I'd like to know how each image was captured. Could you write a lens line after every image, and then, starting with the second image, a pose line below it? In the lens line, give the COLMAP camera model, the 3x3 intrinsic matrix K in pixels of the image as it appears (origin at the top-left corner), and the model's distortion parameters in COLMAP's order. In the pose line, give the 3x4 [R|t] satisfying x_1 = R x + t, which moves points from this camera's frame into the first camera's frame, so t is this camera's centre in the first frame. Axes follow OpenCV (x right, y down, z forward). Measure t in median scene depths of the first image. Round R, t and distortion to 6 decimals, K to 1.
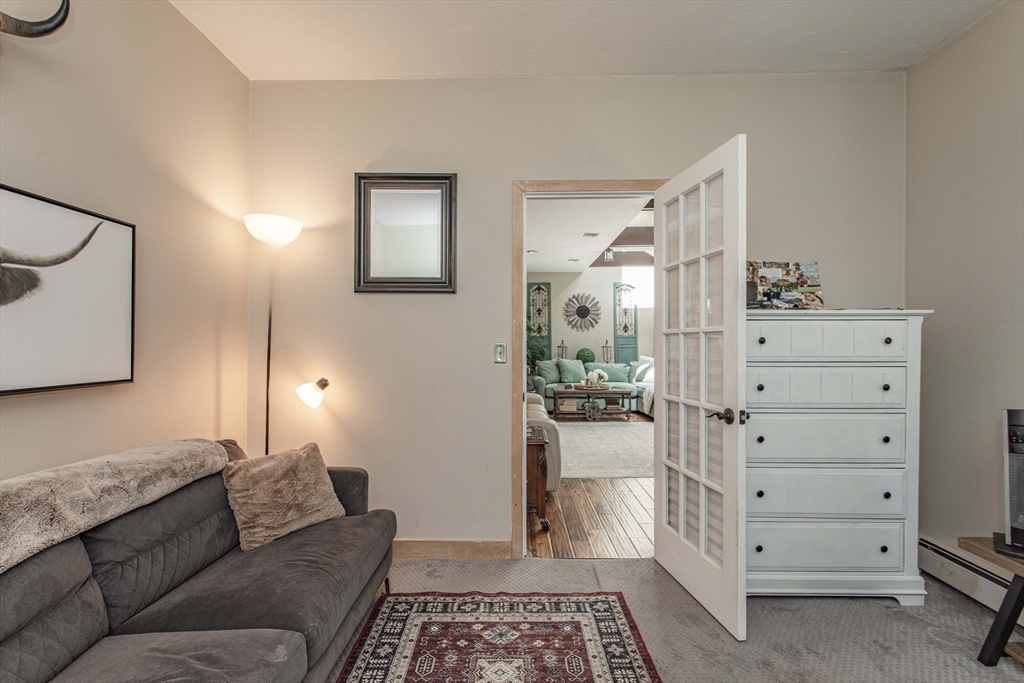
lens RADIAL K [[489.8, 0, 510.2], [0, 489.8, 341.0], [0, 0, 1]] dist [0.002418, 0.000092]
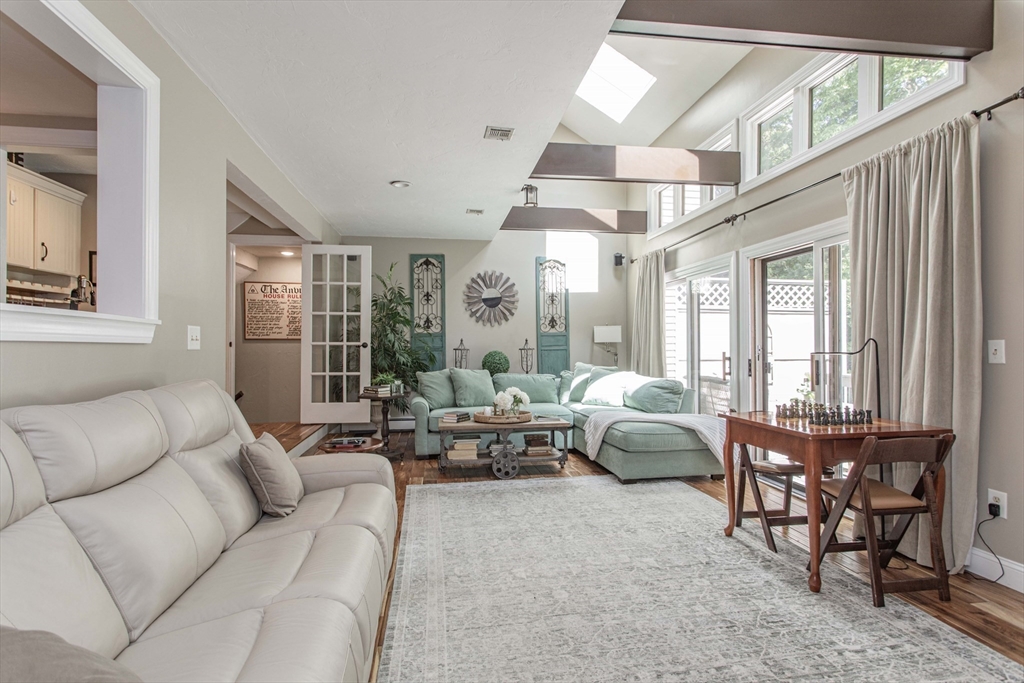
lens RADIAL K [[489.8, 0, 517.0], [0, 489.8, 342.8], [0, 0, 1]] dist [0.002418, 0.000092]
pose [[0.983844, -0.003157, 0.179001, 0.061528], [0.003366, 0.999994, -0.000863, 0.003768], [-0.178997, 0.001452, 0.983849, 0.327451]]
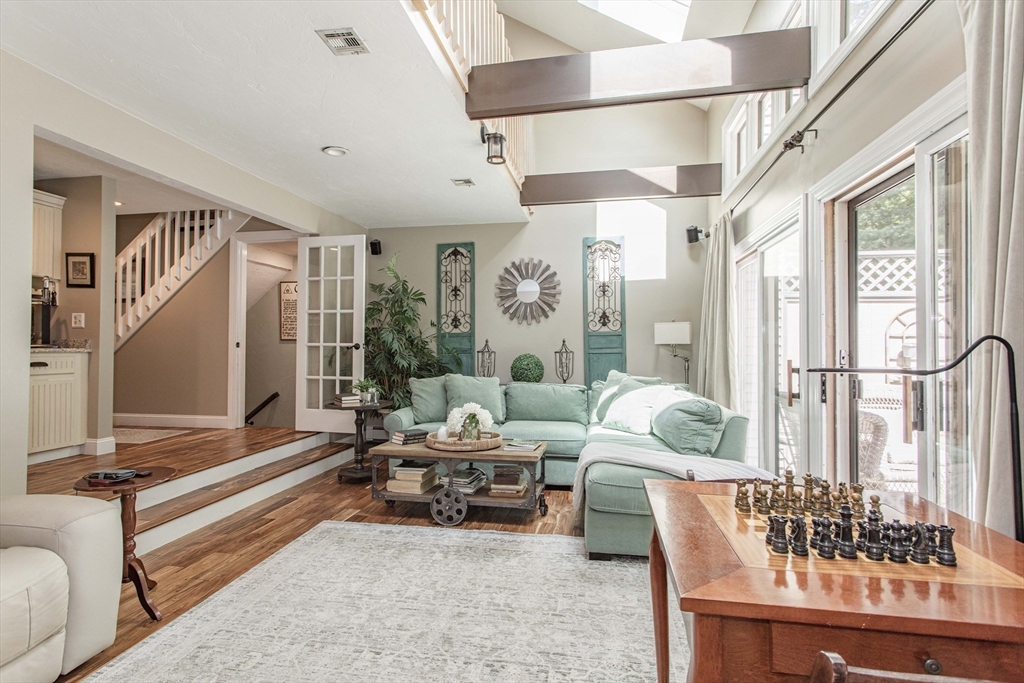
lens RADIAL K [[489.8, 0, 512.6], [0, 489.8, 342.9], [0, 0, 1]] dist [0.002418, 0.000092]
pose [[0.988156, -0.000616, -0.153452, 0.224632], [-0.000062, 0.999990, -0.004416, 0.004093], [0.153453, 0.004373, 0.988146, 0.442993]]
